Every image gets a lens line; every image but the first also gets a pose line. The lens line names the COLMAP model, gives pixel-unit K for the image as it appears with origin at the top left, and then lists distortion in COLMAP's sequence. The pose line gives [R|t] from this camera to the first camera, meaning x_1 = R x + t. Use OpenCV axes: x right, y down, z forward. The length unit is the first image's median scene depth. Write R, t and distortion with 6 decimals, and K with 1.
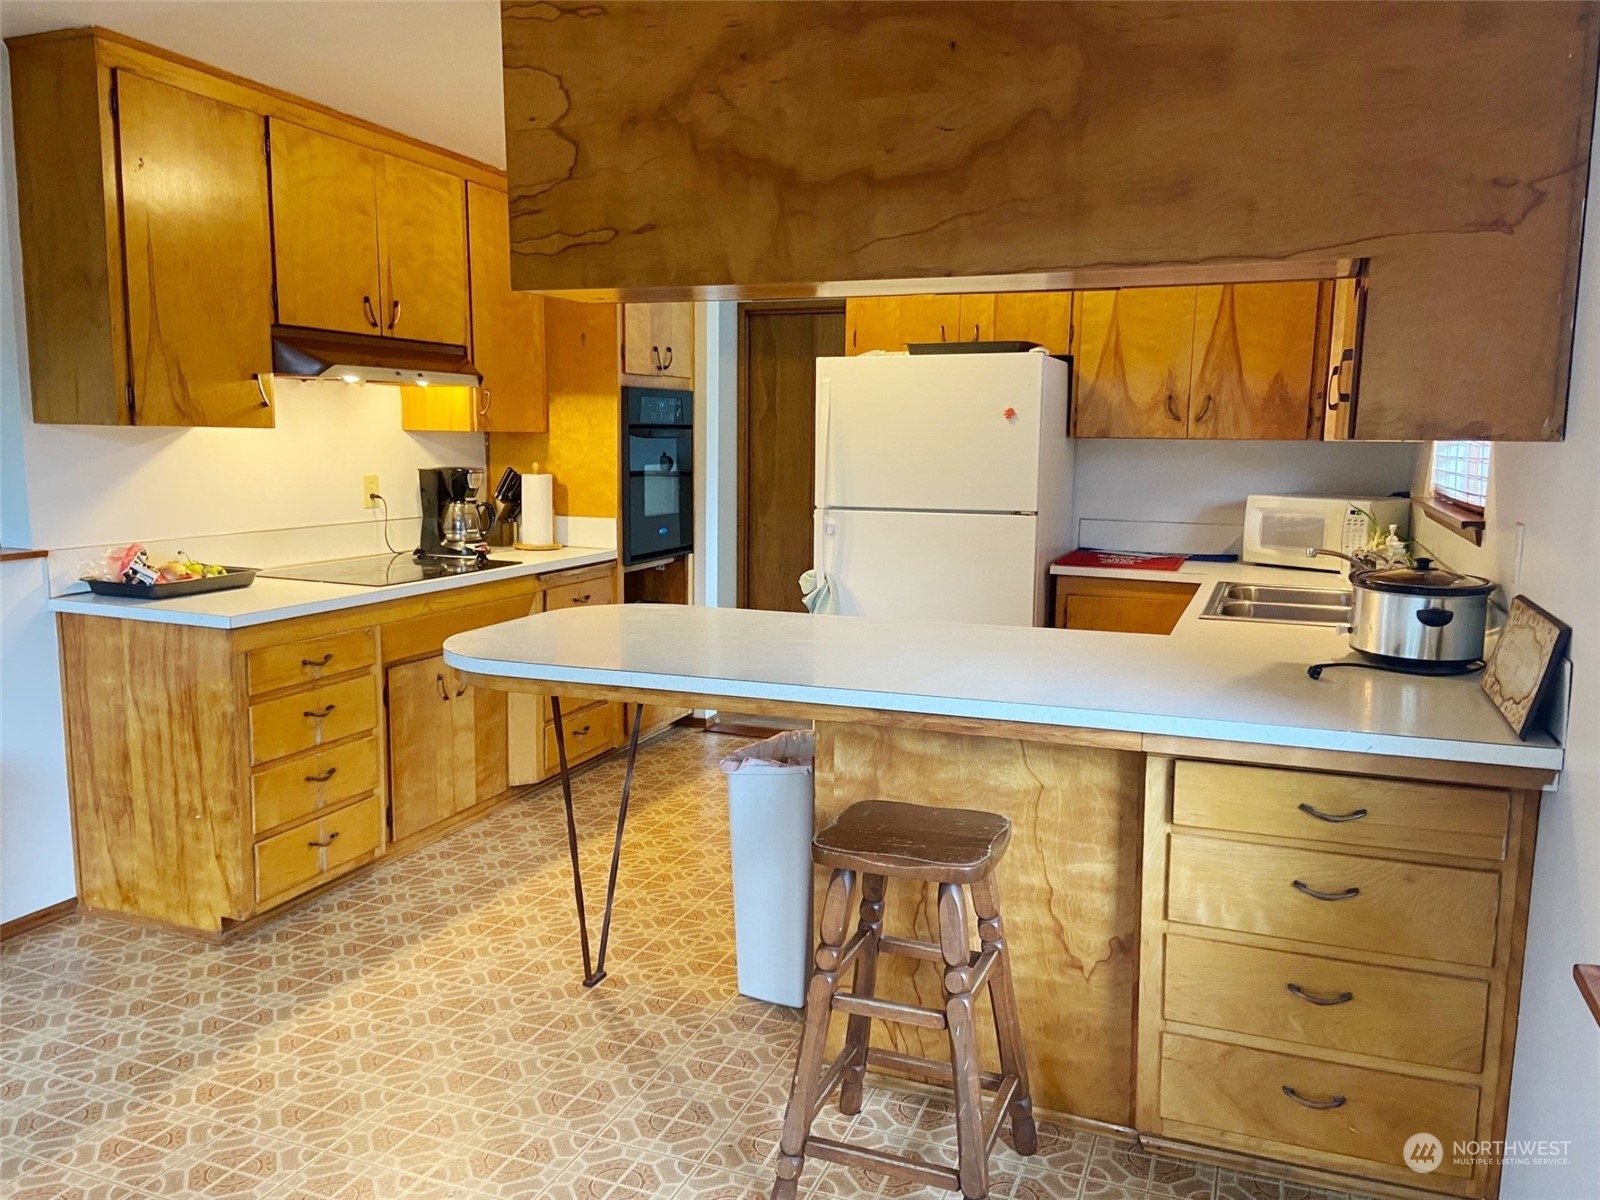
lens RADIAL K [[1221.5, 0, 800.0], [0, 1221.5, 600.0], [0, 0, 1]] dist [0.123473, -0.143901]
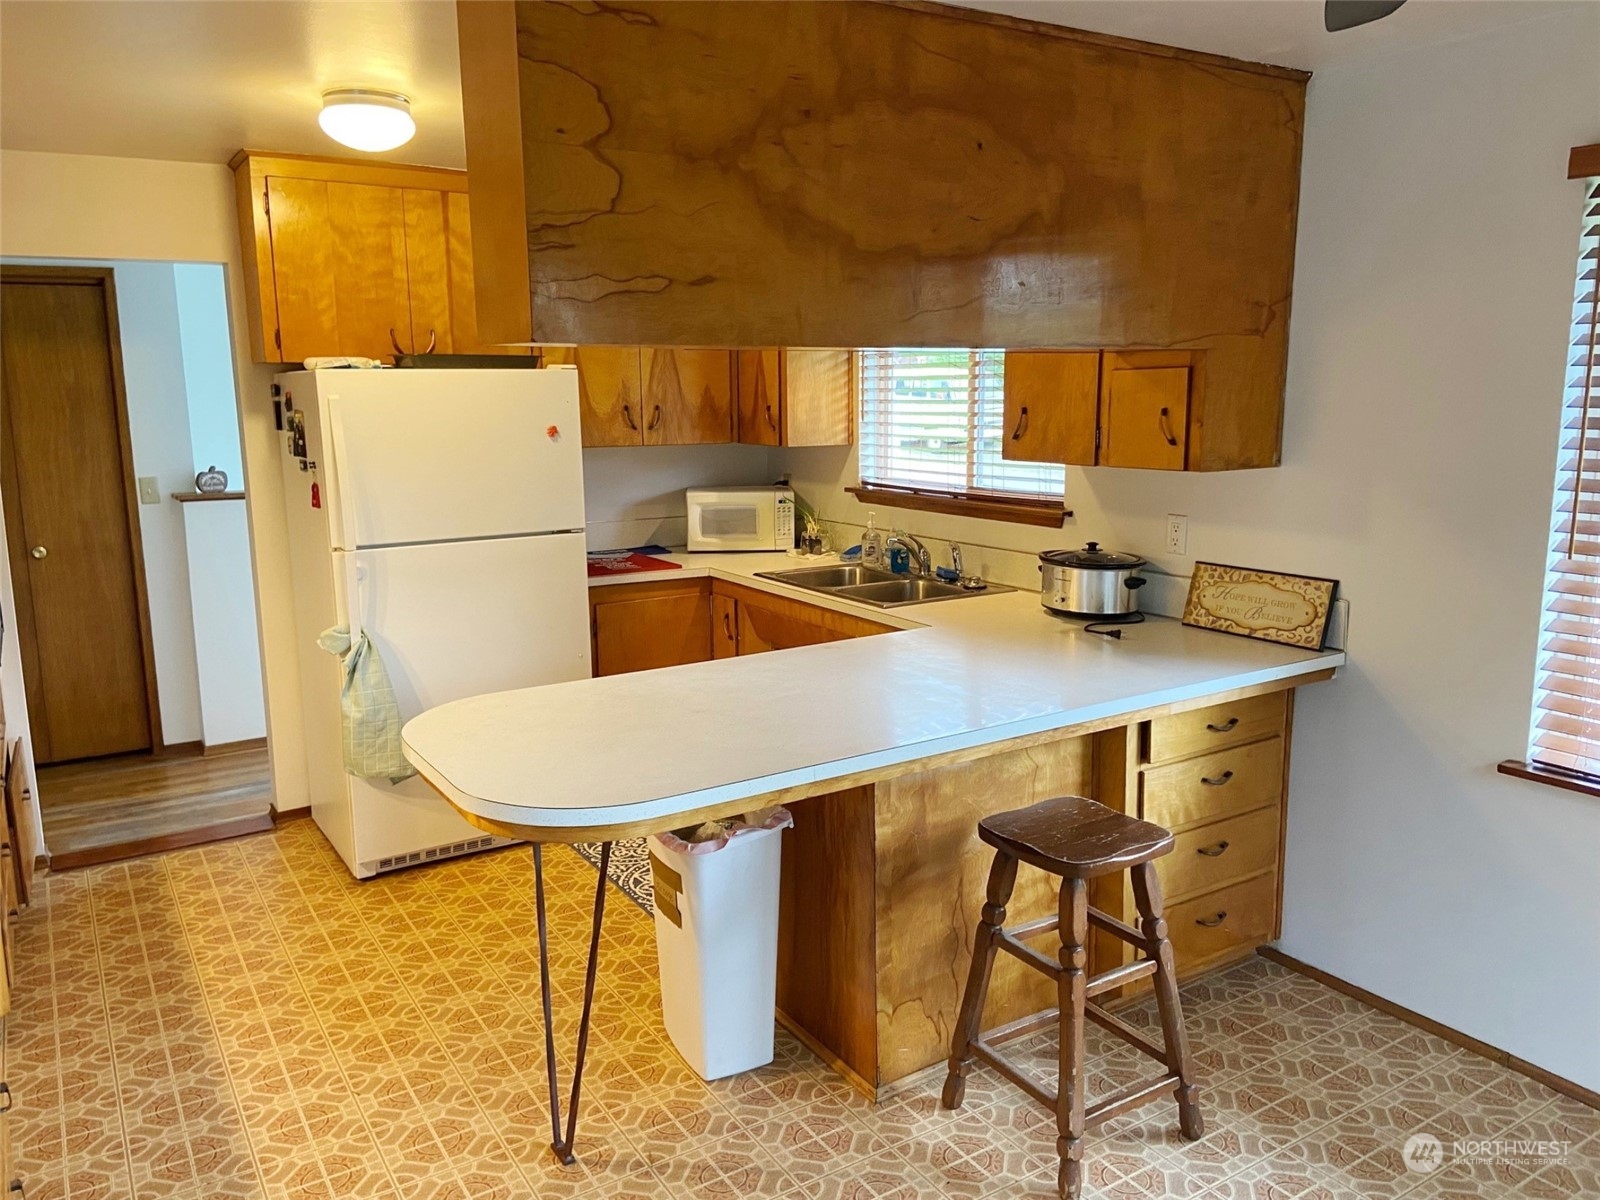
lens RADIAL K [[1220.0, 0, 801.4], [0, 1220.0, 589.6], [0, 0, 1]] dist [0.123306, -0.154206]
pose [[0.586137, -0.152586, 0.795714, -0.807824], [0.124885, 0.987384, 0.097348, -0.155074], [-0.800529, 0.042313, 0.597798, 0.415852]]
